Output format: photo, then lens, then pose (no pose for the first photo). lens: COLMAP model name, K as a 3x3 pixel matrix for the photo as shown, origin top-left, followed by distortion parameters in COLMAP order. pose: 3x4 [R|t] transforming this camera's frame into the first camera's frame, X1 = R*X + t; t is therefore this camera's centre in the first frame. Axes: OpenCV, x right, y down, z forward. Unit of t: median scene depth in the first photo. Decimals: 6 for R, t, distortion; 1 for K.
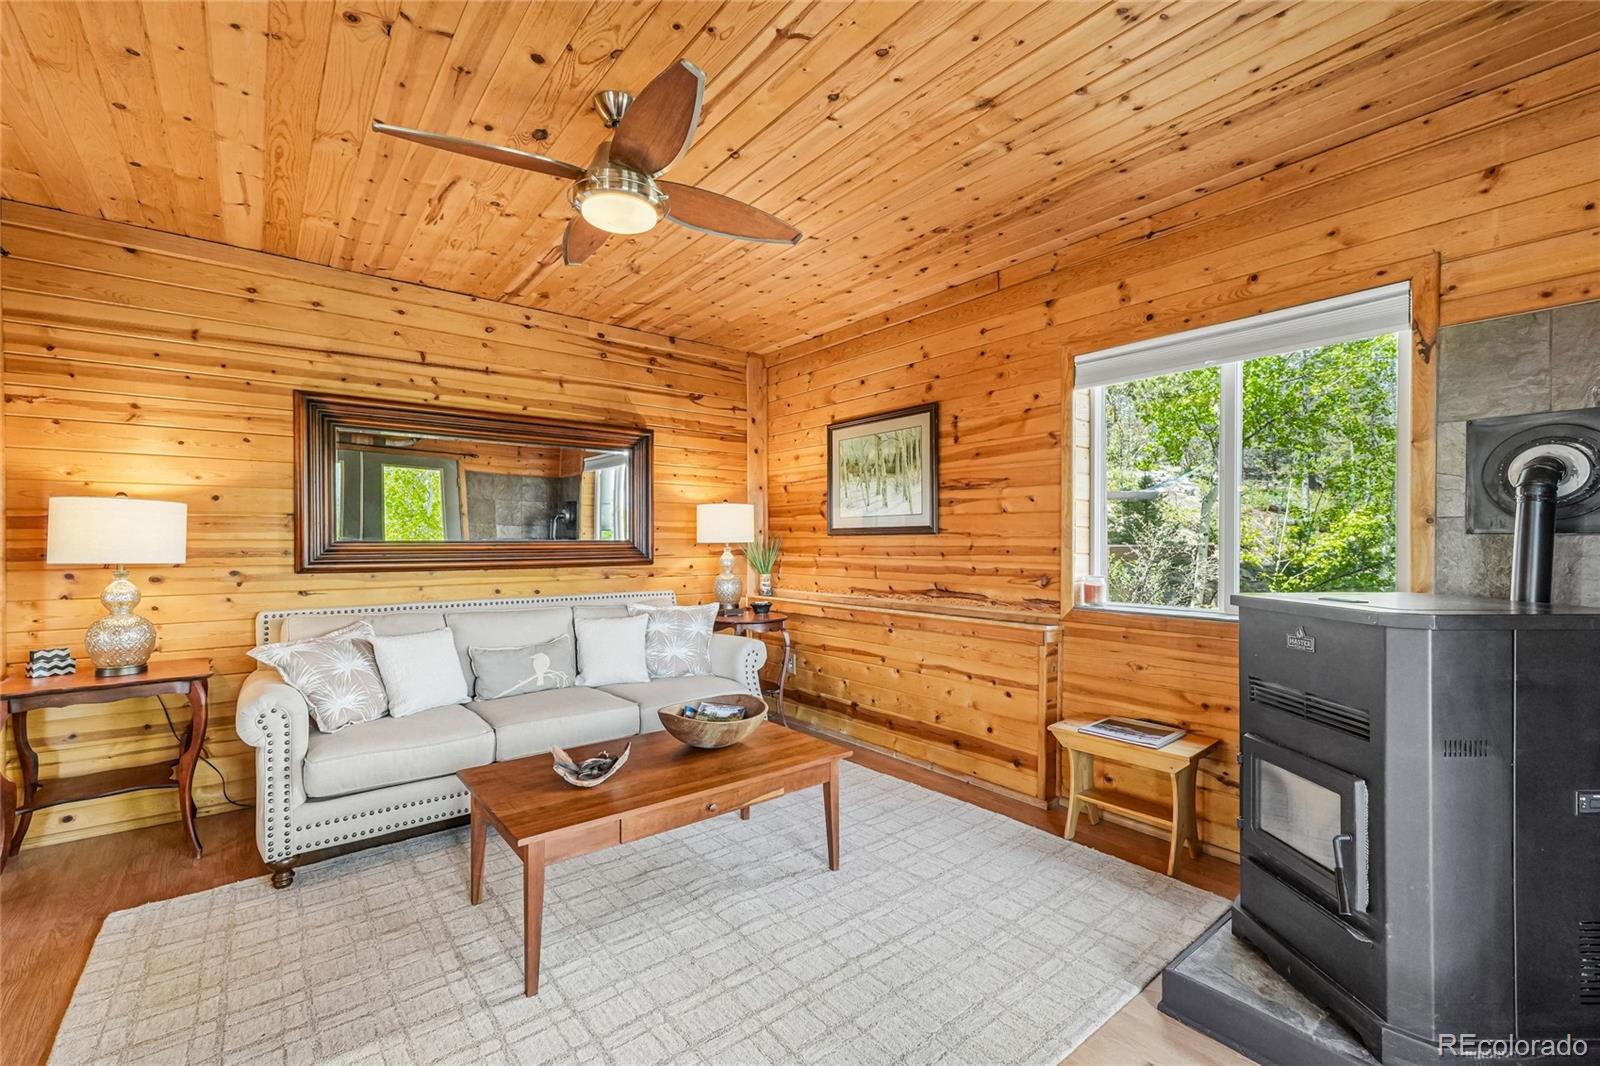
lens RADIAL K [[680.9, 0, 801.6], [0, 680.9, 539.3], [0, 0, 1]] dist [0.008774, 0.001980]
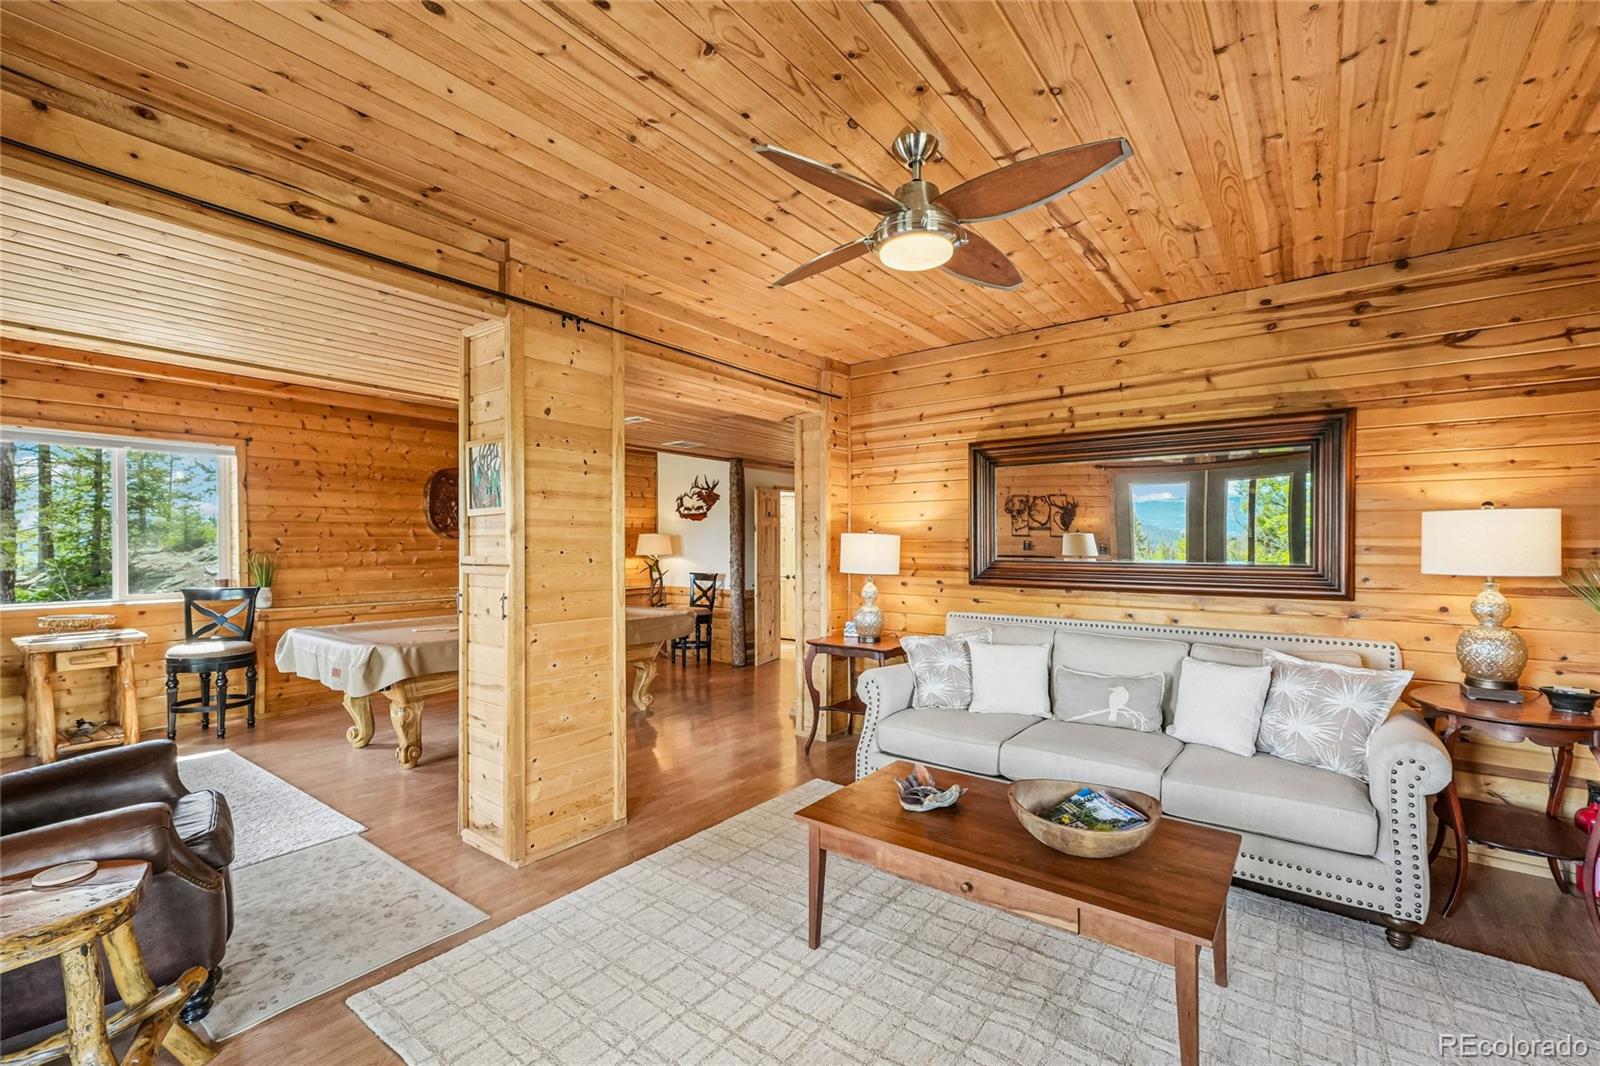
lens RADIAL K [[680.9, 0, 805.7], [0, 680.9, 543.7], [0, 0, 1]] dist [0.008774, 0.001980]
pose [[0.251731, 0.000230, -0.967797, 0.383072], [-0.001758, 0.999998, -0.000220, -0.024577], [0.967796, 0.001756, 0.251731, 0.337808]]
